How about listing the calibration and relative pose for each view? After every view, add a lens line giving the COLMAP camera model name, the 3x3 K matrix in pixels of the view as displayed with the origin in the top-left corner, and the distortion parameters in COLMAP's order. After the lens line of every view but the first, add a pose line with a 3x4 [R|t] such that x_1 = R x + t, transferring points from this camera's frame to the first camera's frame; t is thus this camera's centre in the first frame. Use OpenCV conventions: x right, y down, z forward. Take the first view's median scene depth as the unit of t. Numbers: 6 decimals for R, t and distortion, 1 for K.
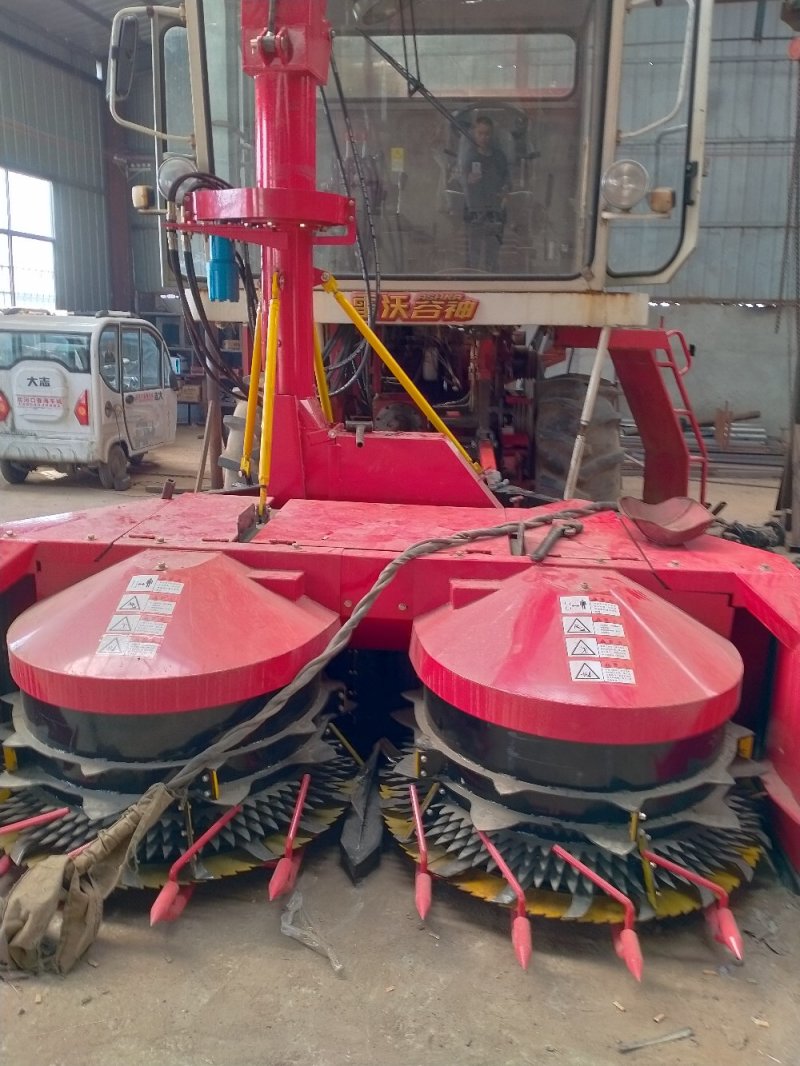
lens RADIAL K [[897.3, 0, 400.0], [0, 897.3, 533.0], [0, 0, 1]] dist [0.057983, -0.122854]
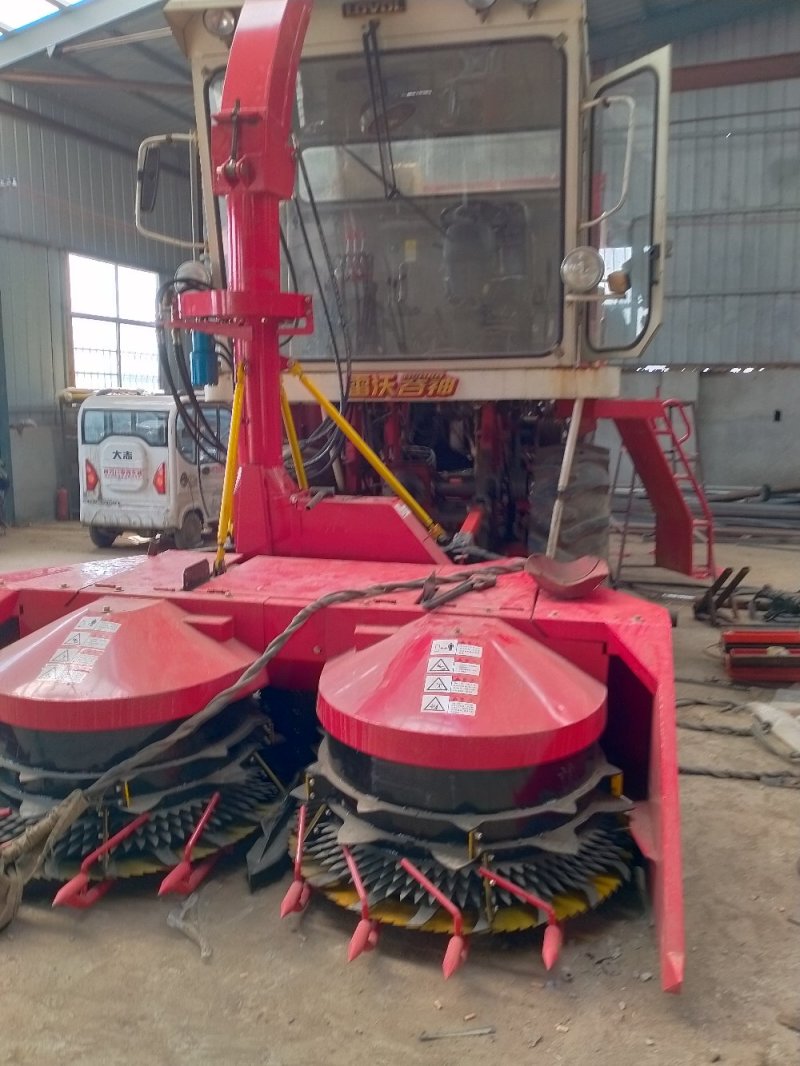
lens RADIAL K [[911.7, 0, 400.0], [0, 911.7, 533.0], [0, 0, 1]] dist [0.070069, -0.148823]
pose [[0.989610, 0.001527, -0.143767, 0.293464], [-0.012573, 0.997032, -0.075958, 0.023815], [0.143224, 0.076976, 0.986692, -0.143075]]
